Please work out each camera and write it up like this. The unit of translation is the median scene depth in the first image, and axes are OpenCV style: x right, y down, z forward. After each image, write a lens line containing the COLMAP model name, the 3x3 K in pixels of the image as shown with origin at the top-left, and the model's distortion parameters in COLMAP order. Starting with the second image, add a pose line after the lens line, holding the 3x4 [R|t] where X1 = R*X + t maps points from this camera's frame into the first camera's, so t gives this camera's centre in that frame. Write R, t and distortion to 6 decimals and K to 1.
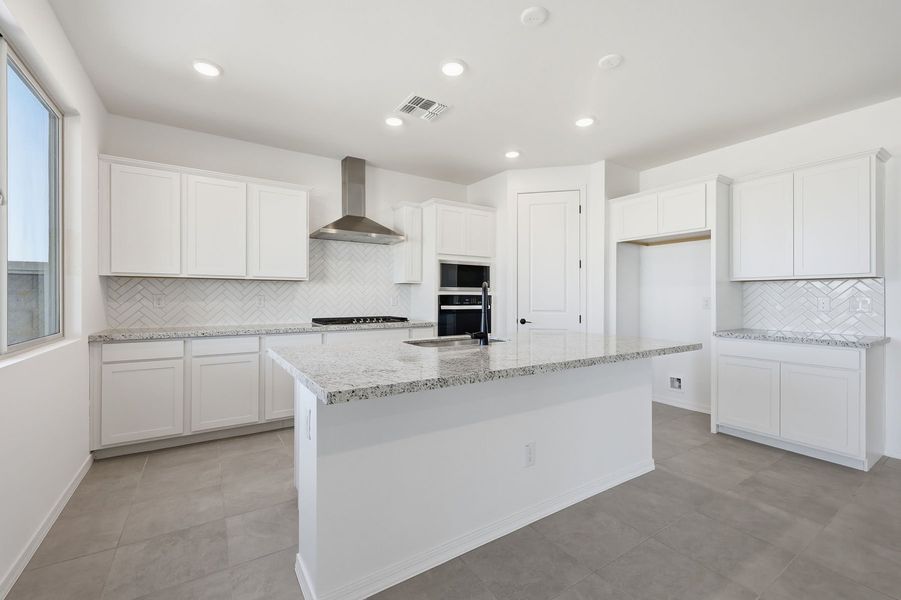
lens RADIAL K [[375.5, 0, 444.9], [0, 375.5, 299.9], [0, 0, 1]] dist [0.001383, 0.000316]
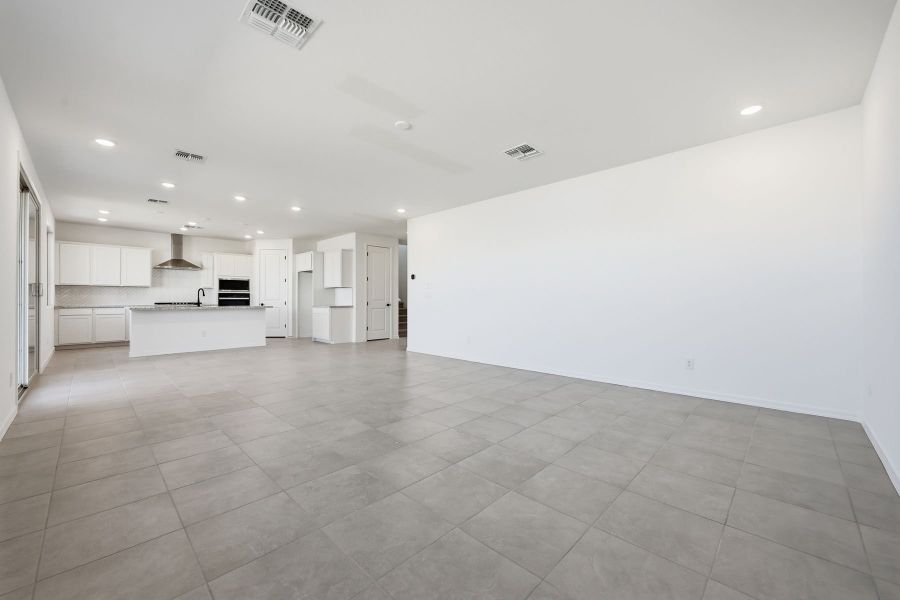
lens RADIAL K [[356.1, 0, 451.4], [0, 356.1, 299.7], [0, 0, 1]] dist [0.001344, 0.000284]
pose [[0.971652, -0.003938, 0.236382, 0.973459], [0.006147, 0.999944, -0.008610, 0.063820], [-0.236335, 0.009819, 0.971622, -1.690345]]
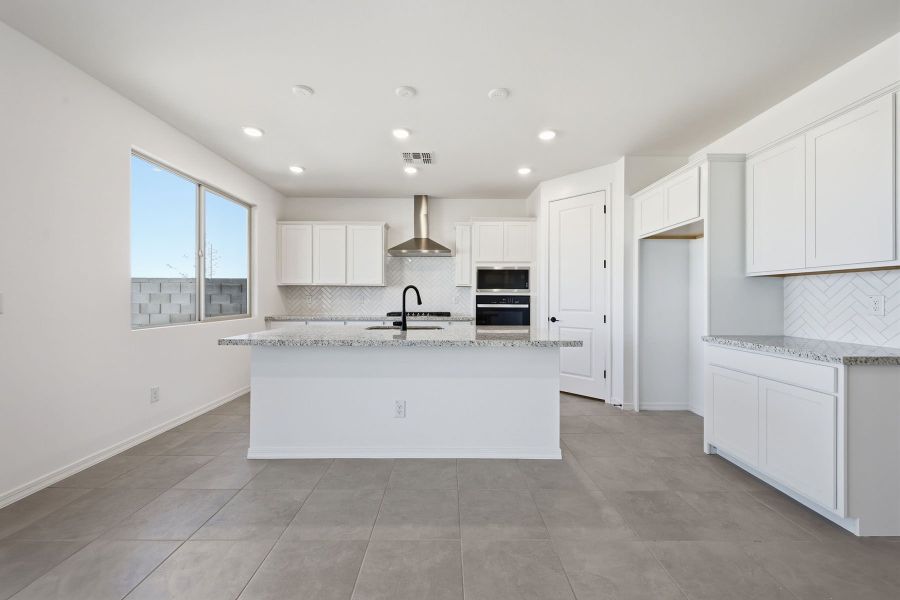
lens RADIAL K [[337.8, 0, 449.2], [0, 337.8, 299.4], [0, 0, 1]] dist [0.001232, 0.000118]
pose [[0.846160, 0.002197, -0.532924, 0.553285], [-0.005147, 0.999979, -0.004050, 0.005583], [0.532904, 0.006170, 0.846154, 0.019951]]
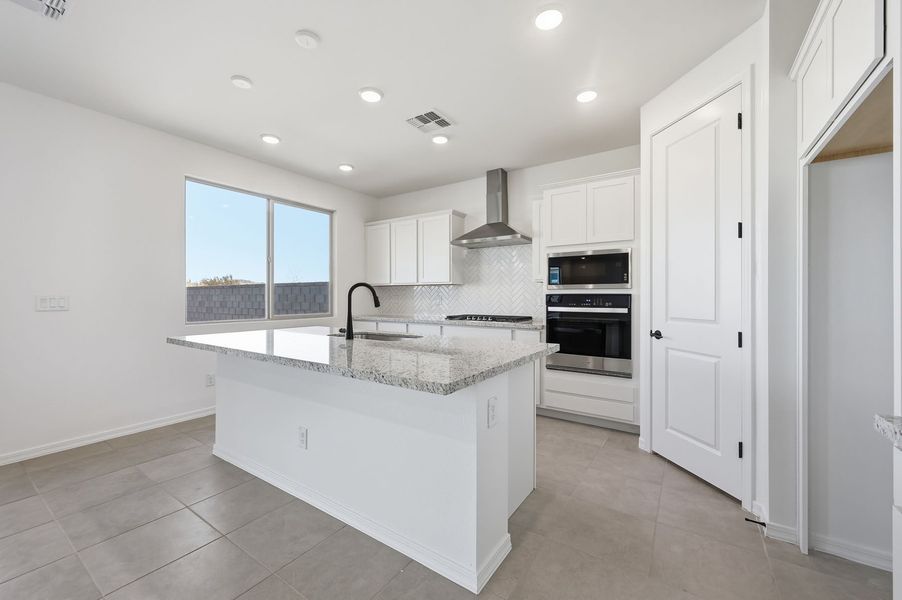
lens RADIAL K [[356.8, 0, 452.9], [0, 356.8, 298.2], [0, 0, 1]] dist [0.001344, 0.000284]
pose [[0.403905, 0.000233, -0.914801, 0.726547], [-0.005975, 0.999979, -0.002383, -0.000875], [0.914781, 0.006428, 0.403898, 0.516994]]
